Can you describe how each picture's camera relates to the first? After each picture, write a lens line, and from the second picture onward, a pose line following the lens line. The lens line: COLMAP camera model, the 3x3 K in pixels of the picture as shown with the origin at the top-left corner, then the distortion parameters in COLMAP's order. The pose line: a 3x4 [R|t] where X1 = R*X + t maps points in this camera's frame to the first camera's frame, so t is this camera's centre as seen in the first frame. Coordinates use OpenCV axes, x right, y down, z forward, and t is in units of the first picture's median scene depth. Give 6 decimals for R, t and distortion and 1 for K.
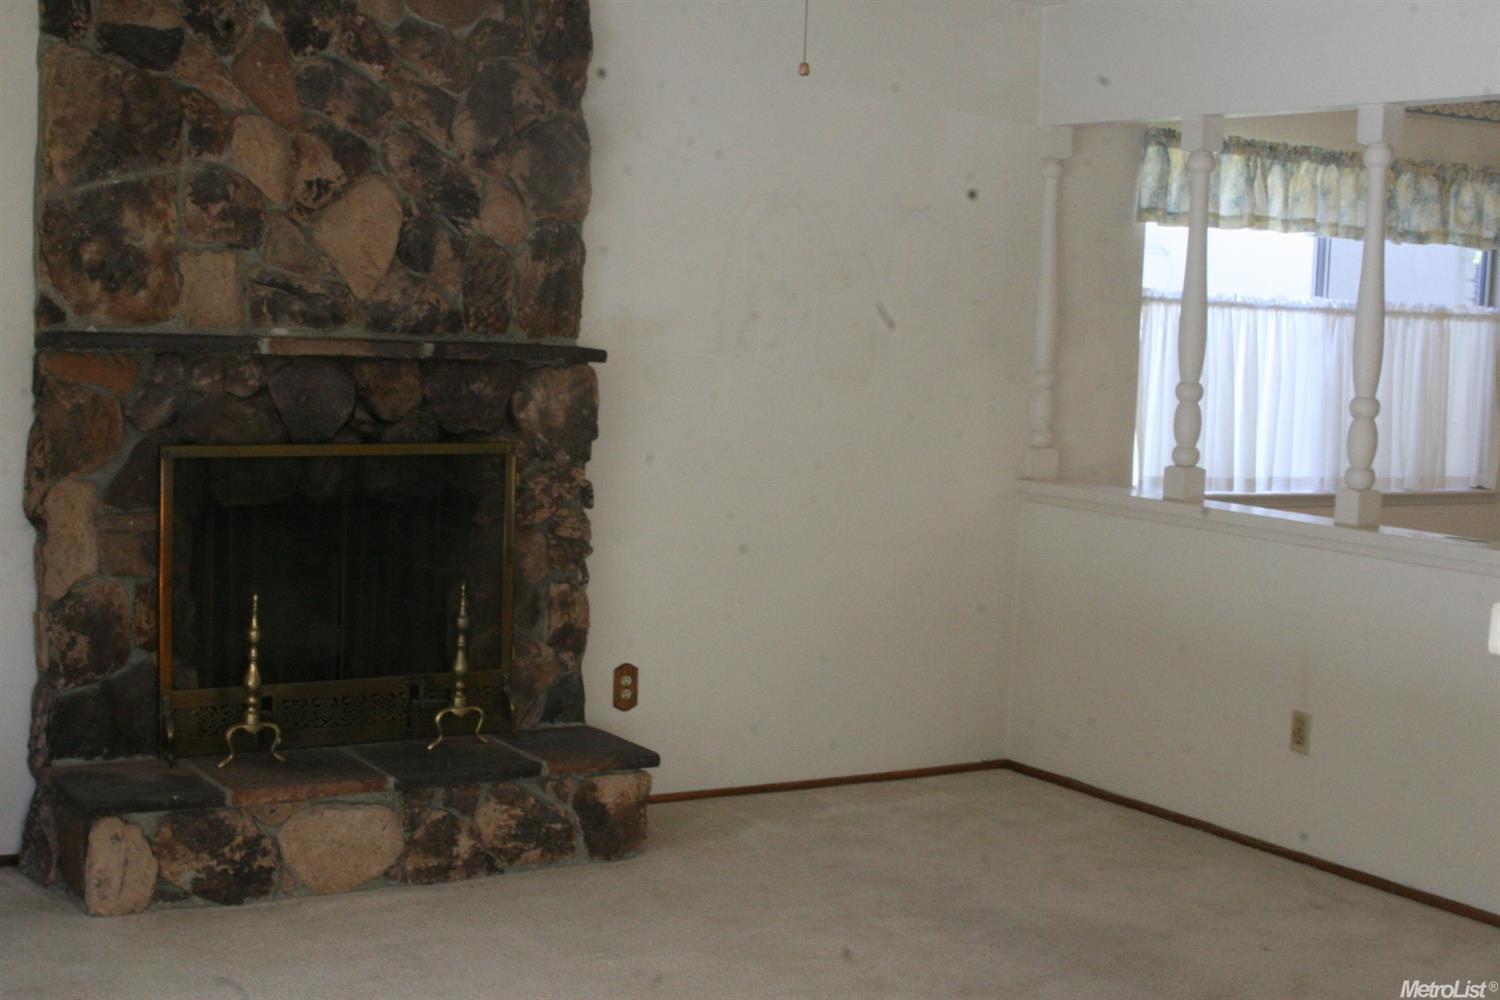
lens RADIAL K [[2187.4, 0, 750.0], [0, 2187.4, 500.0], [0, 0, 1]] dist [-0.031827, -0.102561]
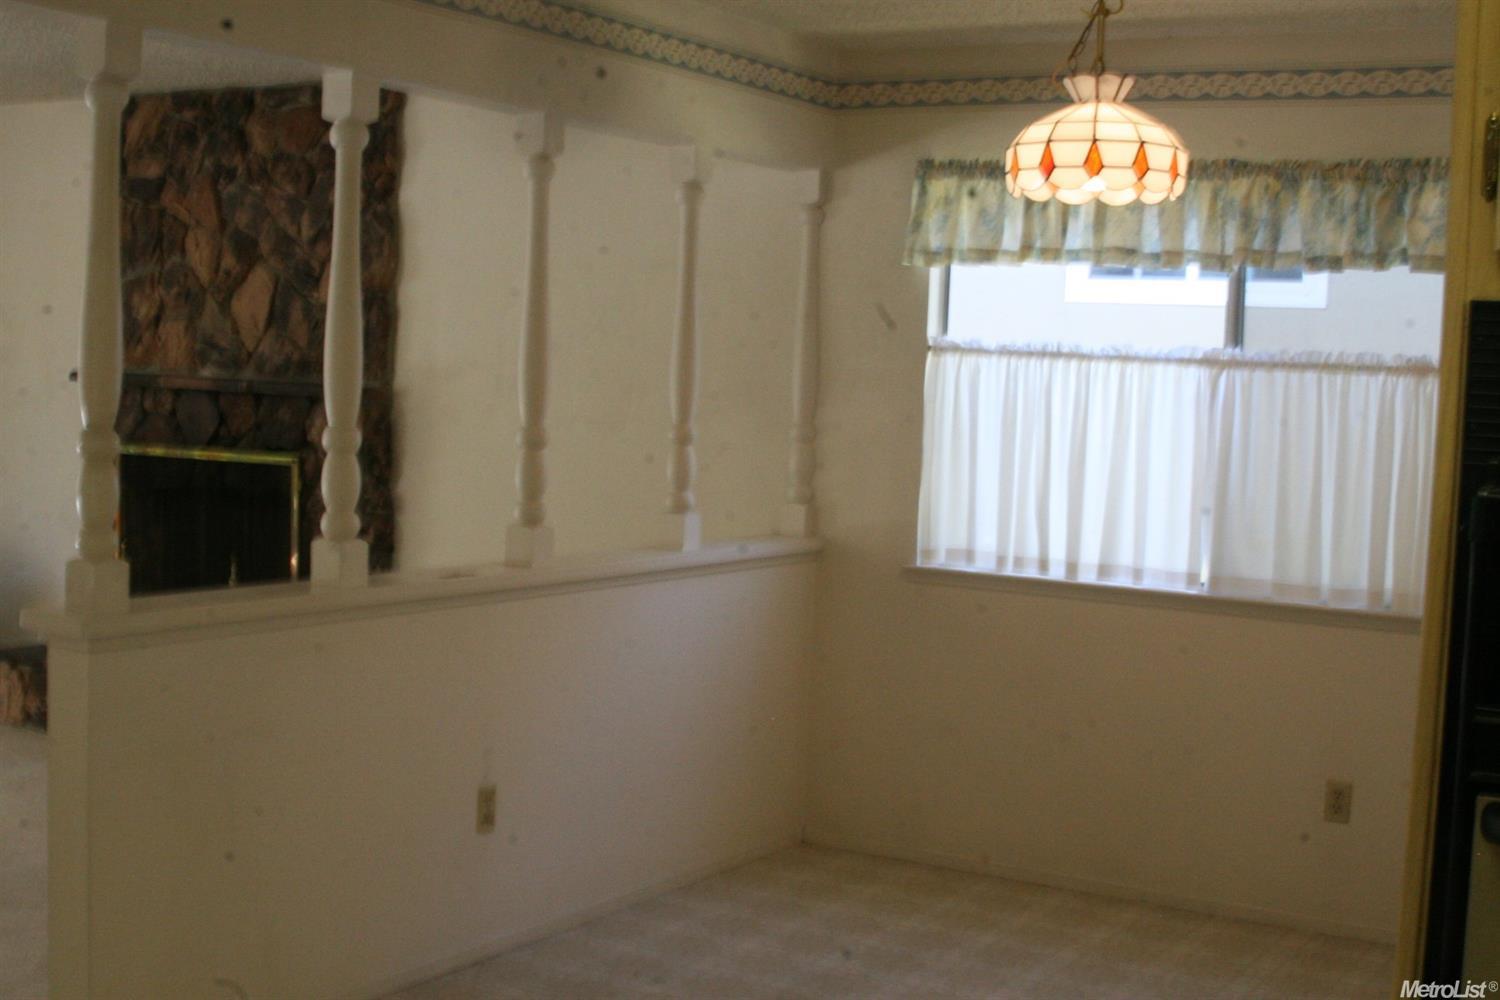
lens RADIAL K [[2034.4, 0, 748.8], [0, 2034.4, 526.0], [0, 0, 1]] dist [-0.046140, -0.045070]
pose [[0.447350, 0.049810, -0.892971, 1.122672], [-0.104409, 0.994529, 0.003169, -0.016984], [0.888244, 0.091816, 0.450103, 0.694106]]
